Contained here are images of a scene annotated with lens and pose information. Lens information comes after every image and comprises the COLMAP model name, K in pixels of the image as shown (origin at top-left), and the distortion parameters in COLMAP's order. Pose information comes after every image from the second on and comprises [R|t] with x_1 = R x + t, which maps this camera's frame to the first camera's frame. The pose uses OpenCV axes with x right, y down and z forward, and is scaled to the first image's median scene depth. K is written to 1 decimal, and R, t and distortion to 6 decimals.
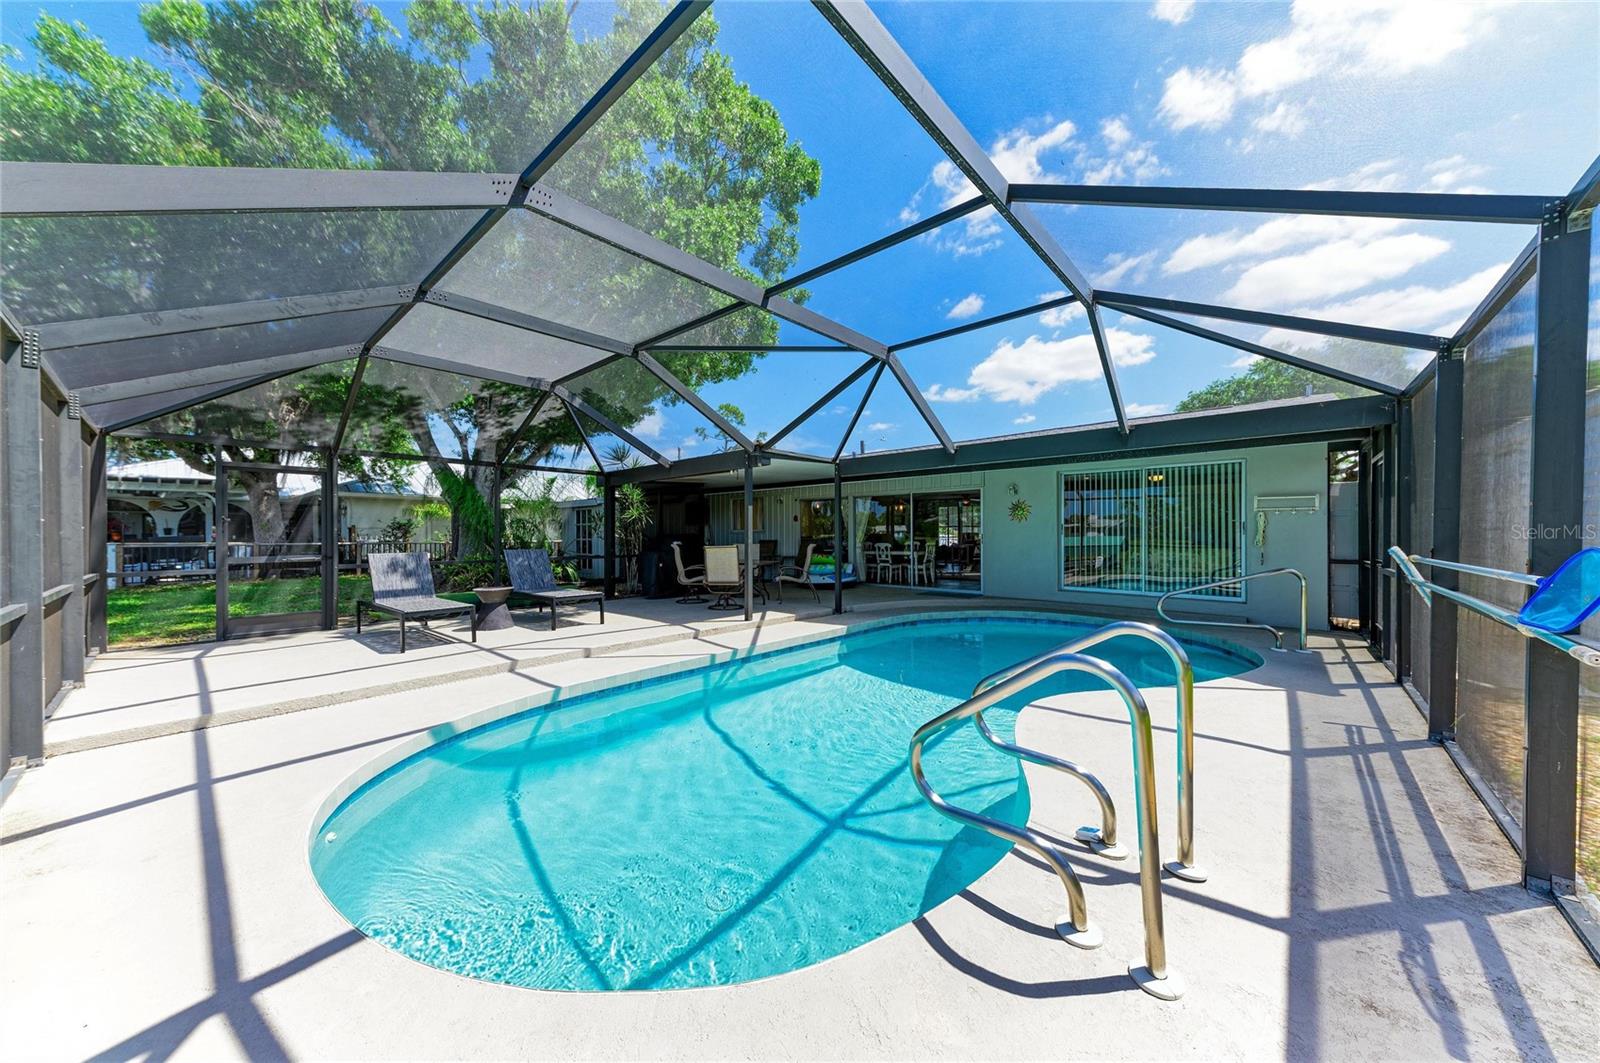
lens RADIAL K [[543.8, 0, 799.0], [0, 543.8, 535.2], [0, 0, 1]] dist [0.028388, 0.000067]
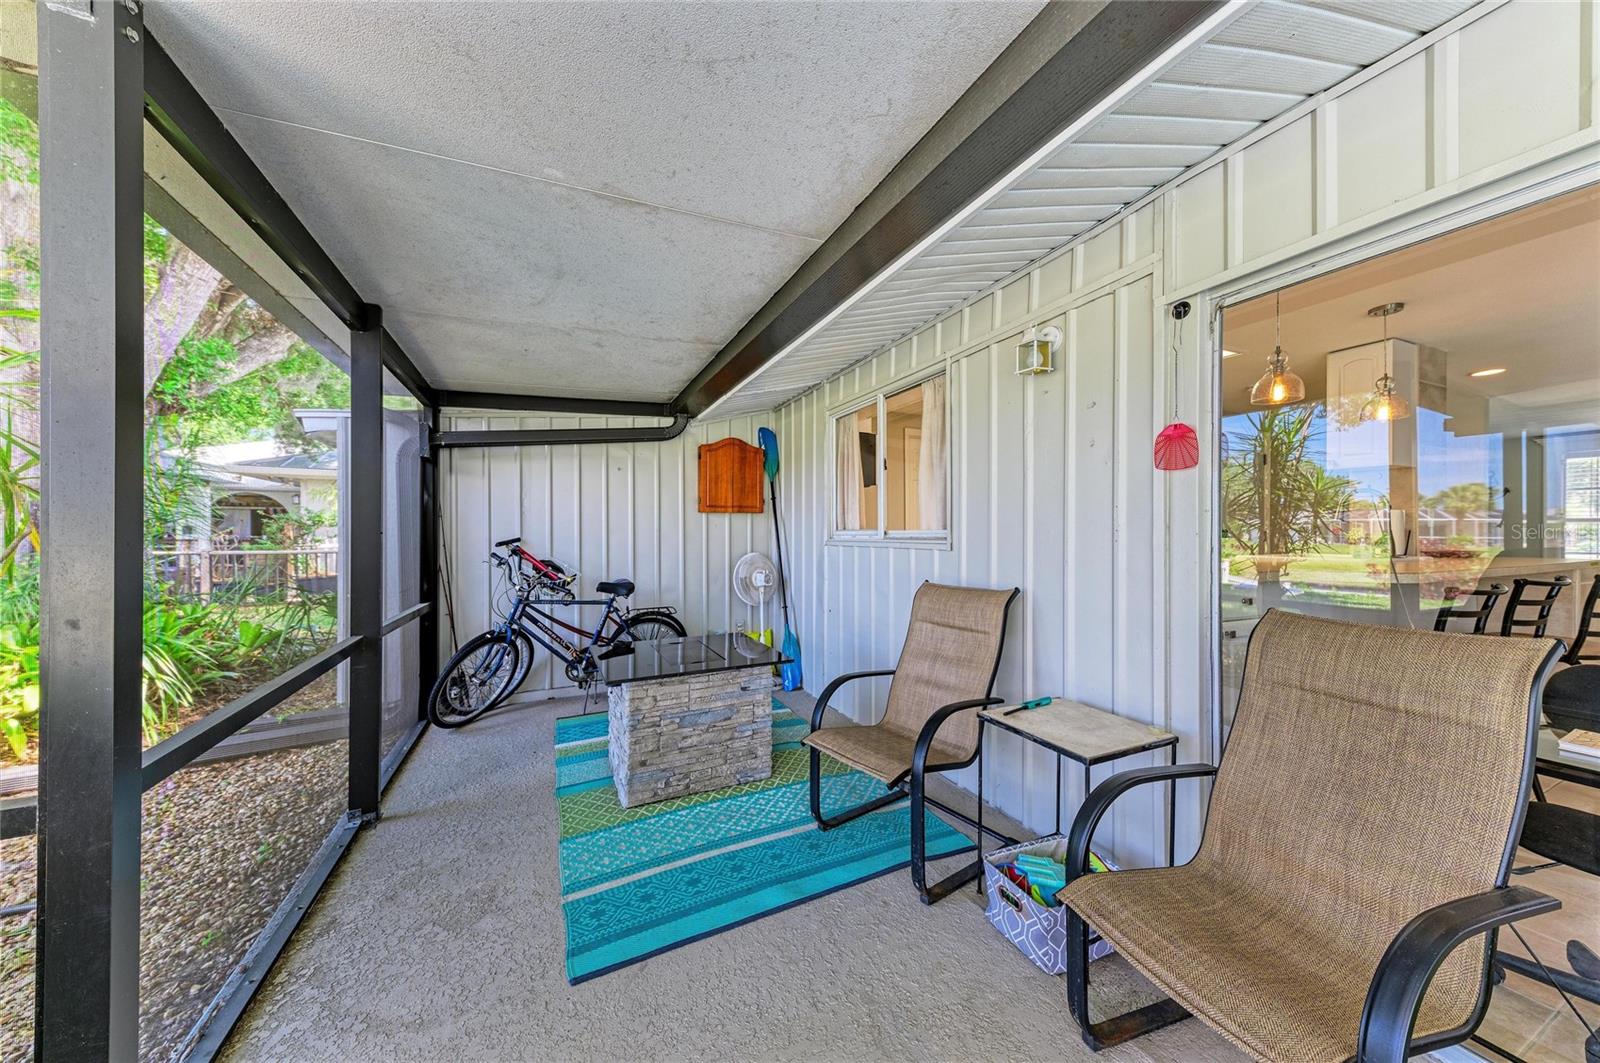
lens RADIAL K [[543.8, 0, 806.9], [0, 543.8, 537.2], [0, 0, 1]] dist [0.028388, 0.000067]
pose [[0.922146, 0.008662, -0.386746, -0.137694], [-0.008496, 0.999962, 0.002140, -0.029294], [0.386750, 0.001313, 0.922184, 3.140206]]
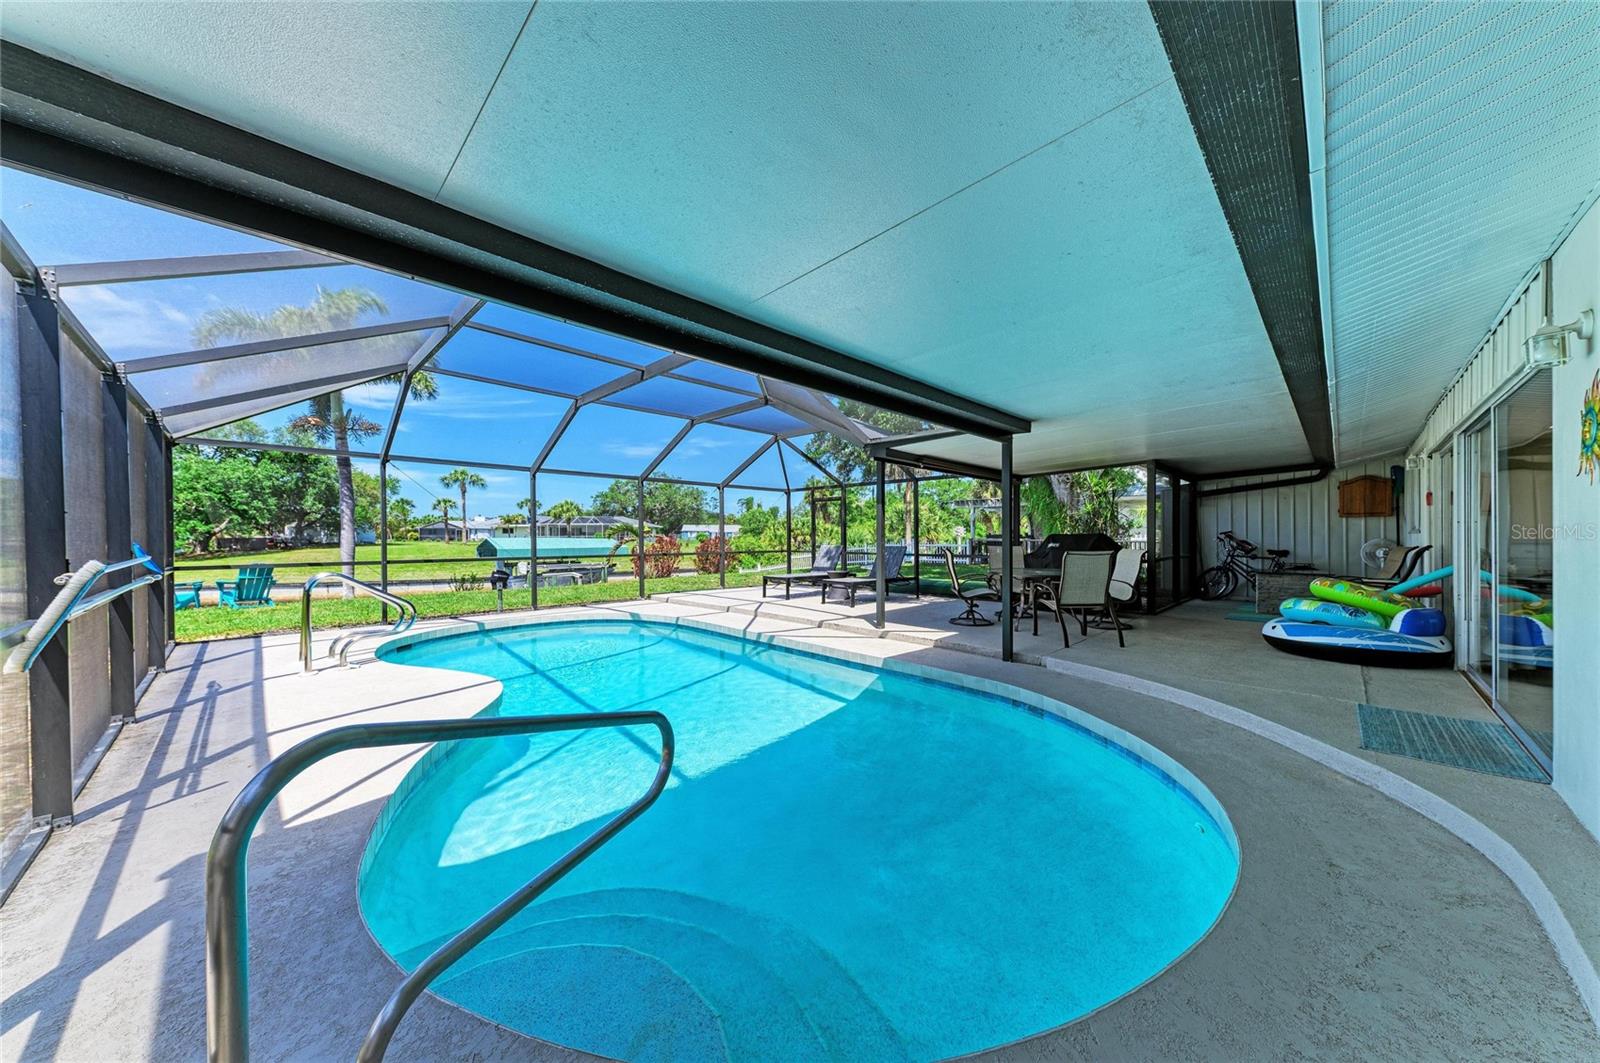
lens RADIAL K [[543.8, 0, 804.5], [0, 543.8, 541.5], [0, 0, 1]] dist [0.028388, 0.000067]
pose [[-0.060968, 0.015982, -0.998012, 1.782472], [-0.000293, 0.999871, 0.016030, -0.013135], [0.998140, 0.001270, -0.060956, 1.979791]]
